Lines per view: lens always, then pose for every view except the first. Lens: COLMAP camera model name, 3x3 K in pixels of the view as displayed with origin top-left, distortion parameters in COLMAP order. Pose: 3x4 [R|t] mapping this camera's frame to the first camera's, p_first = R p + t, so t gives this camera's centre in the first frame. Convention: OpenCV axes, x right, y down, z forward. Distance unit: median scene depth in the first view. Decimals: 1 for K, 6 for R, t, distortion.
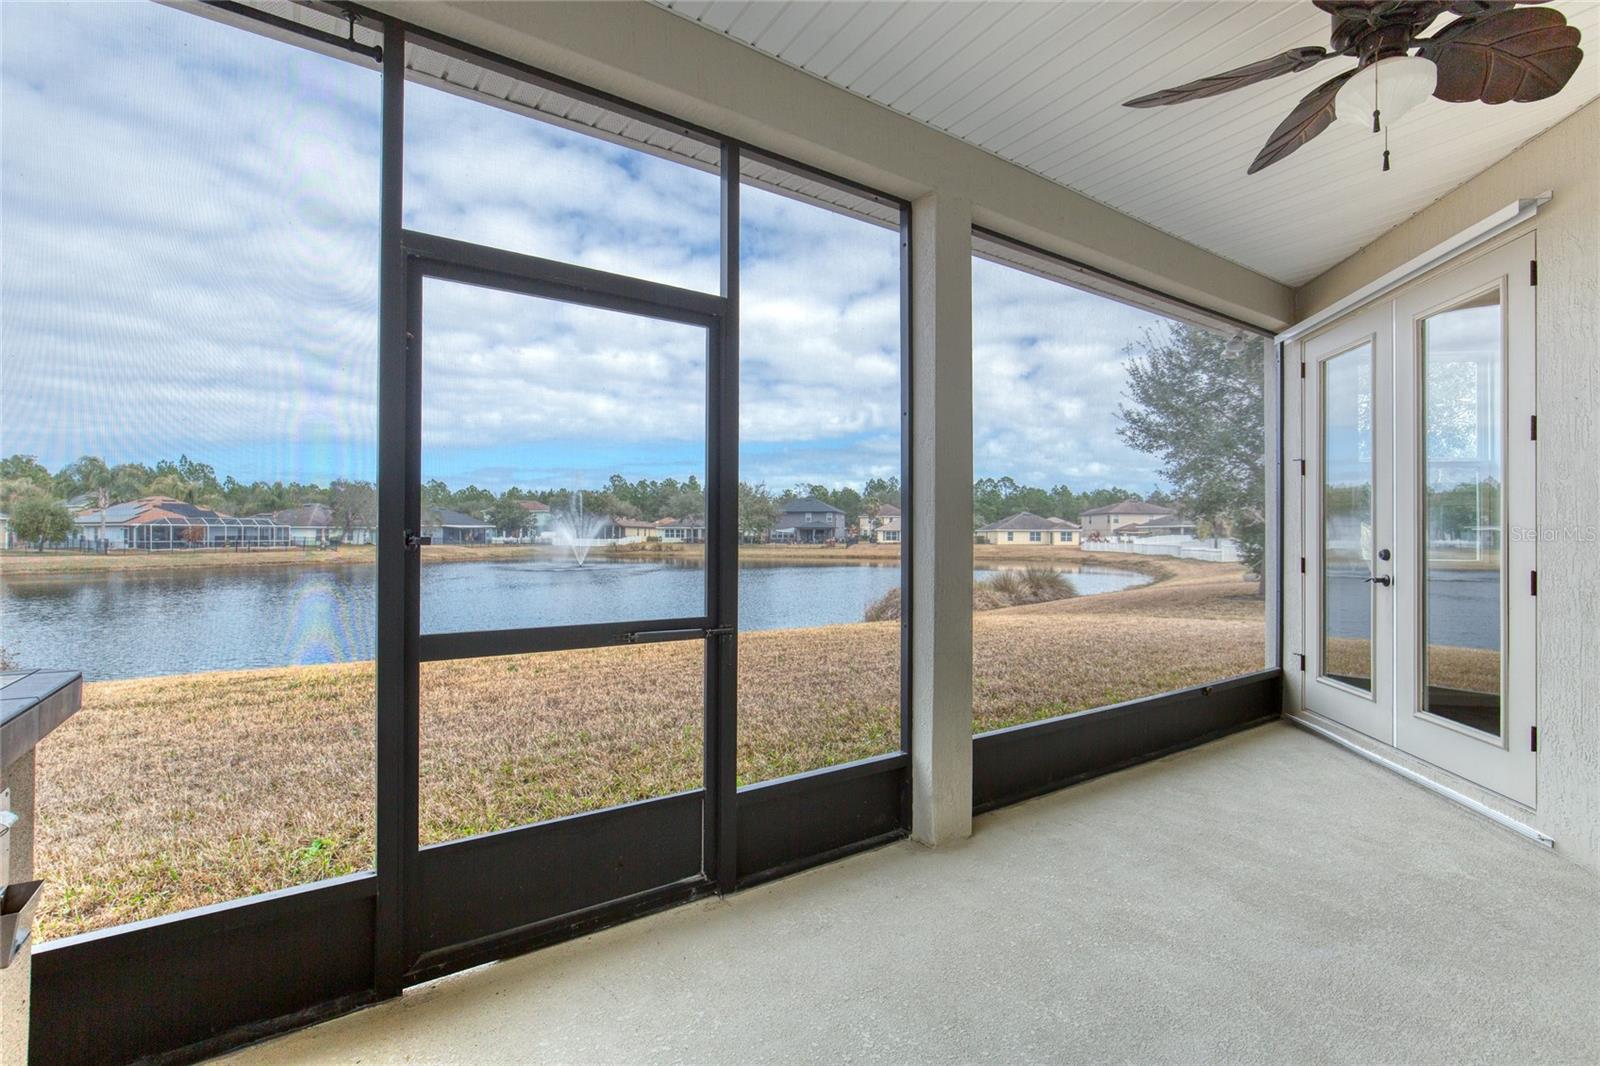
lens RADIAL K [[737.0, 0, 802.3], [0, 737.0, 527.2], [0, 0, 1]] dist [-0.014085, 0.006489]
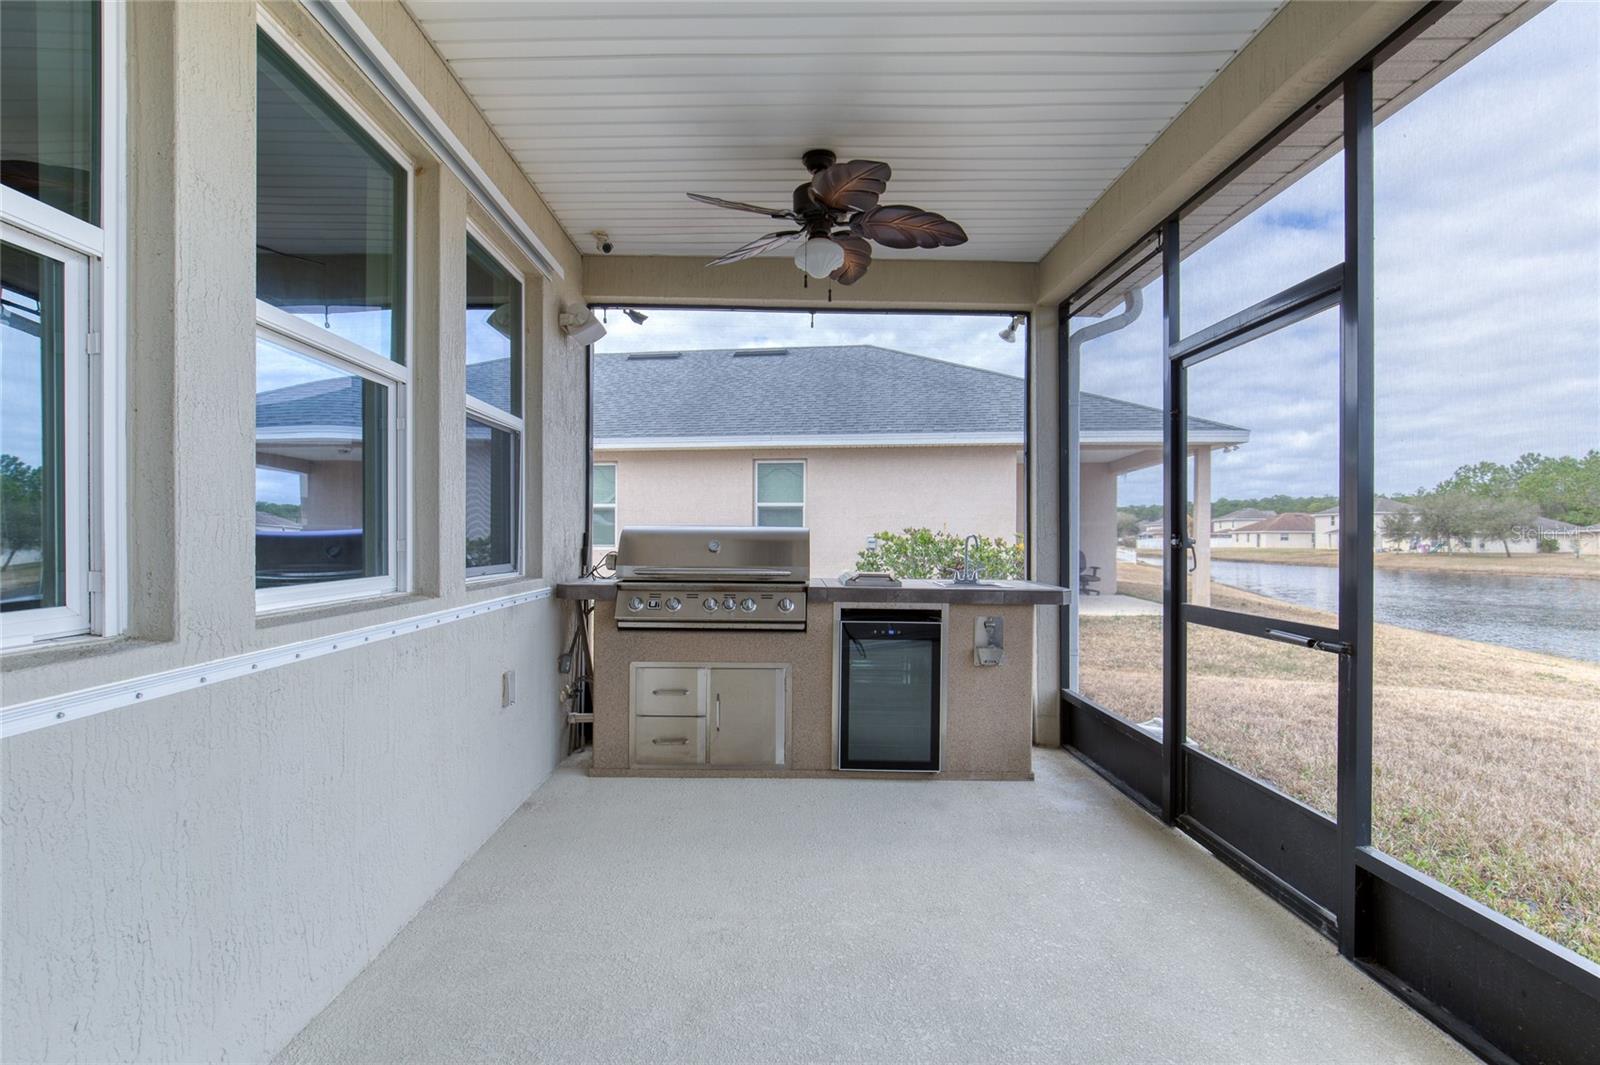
lens RADIAL K [[737.0, 0, 776.9], [0, 737.0, 539.7], [0, 0, 1]] dist [-0.014085, 0.006489]
pose [[-0.568213, -0.006141, -0.822859, 0.990444], [-0.002259, 0.999980, -0.005902, 0.020520], [0.822878, -0.001495, -0.568216, 0.951828]]
